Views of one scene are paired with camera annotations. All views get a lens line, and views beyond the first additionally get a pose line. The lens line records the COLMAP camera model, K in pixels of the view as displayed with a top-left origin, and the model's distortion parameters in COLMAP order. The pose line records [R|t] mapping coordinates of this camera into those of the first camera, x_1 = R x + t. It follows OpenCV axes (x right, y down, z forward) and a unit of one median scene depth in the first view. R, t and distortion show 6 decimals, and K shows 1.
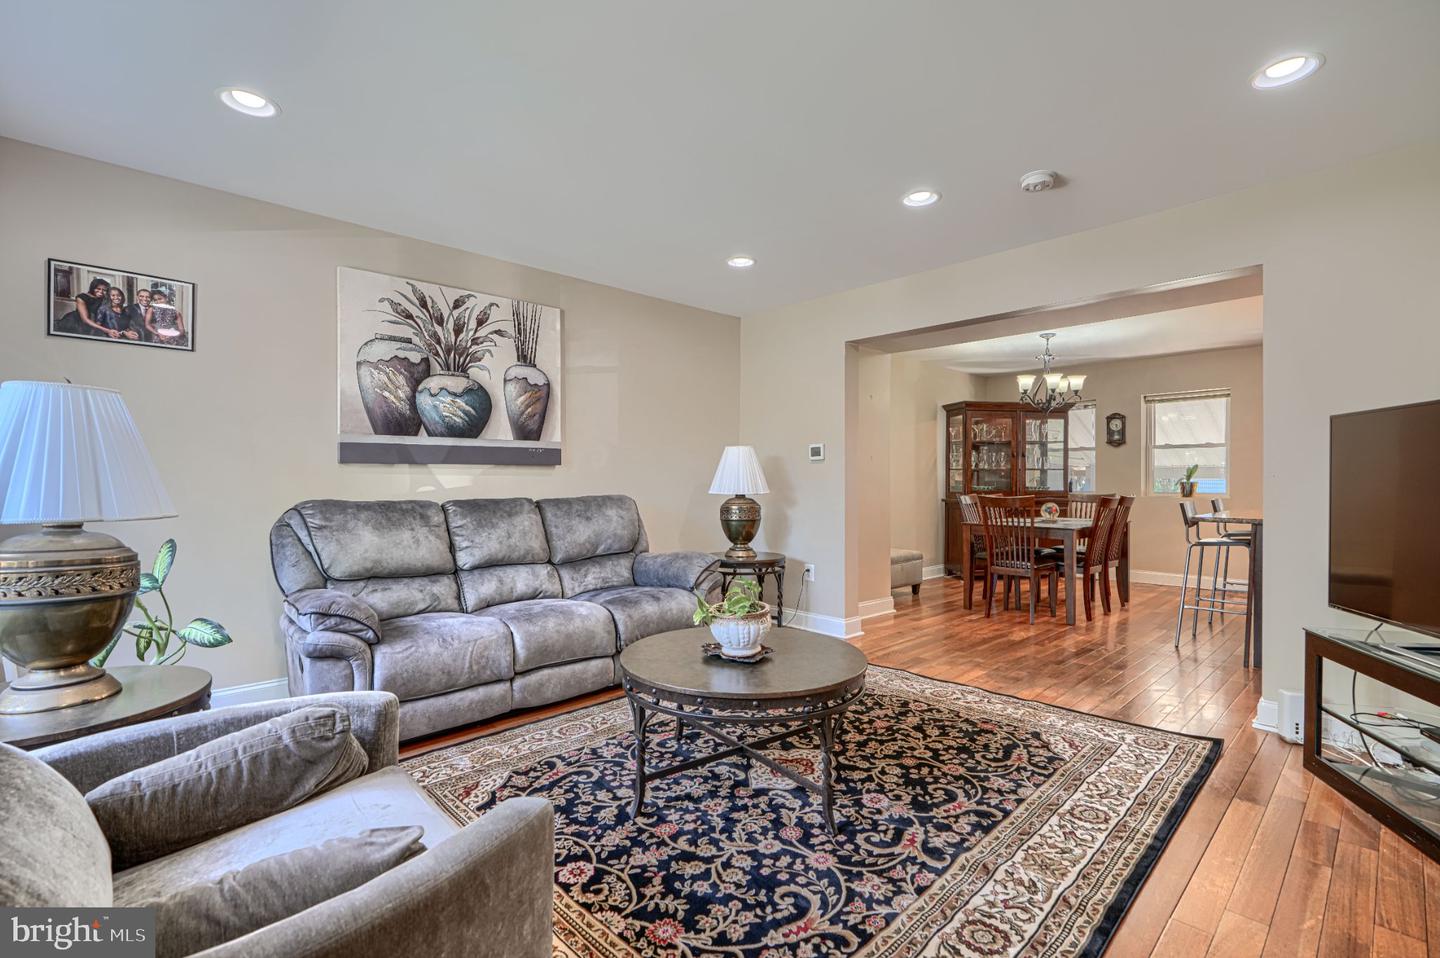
lens RADIAL K [[649.4, 0, 720.0], [0, 649.4, 479.0], [0, 0, 1]] dist [0.000782, 0.000215]
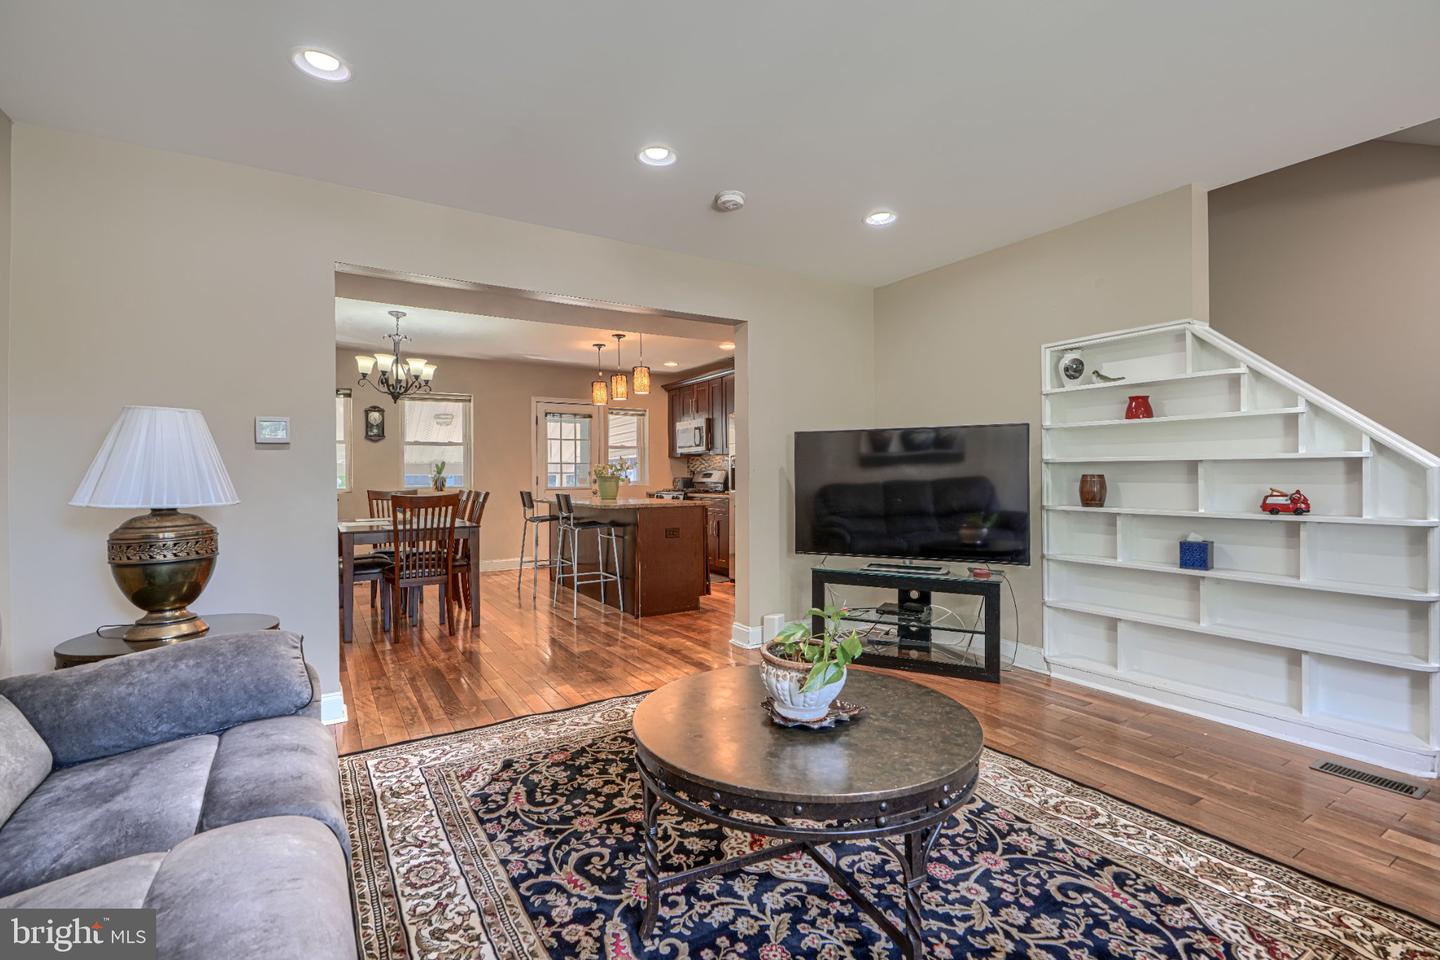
lens RADIAL K [[652.7, 0, 718.5], [0, 652.7, 473.6], [0, 0, 1]] dist [0.001195, 0.000602]
pose [[0.198540, -0.002511, 0.980090, -0.711113], [0.006136, 0.999980, 0.001319, -0.000029], [-0.980074, 0.005752, 0.198552, 0.965813]]
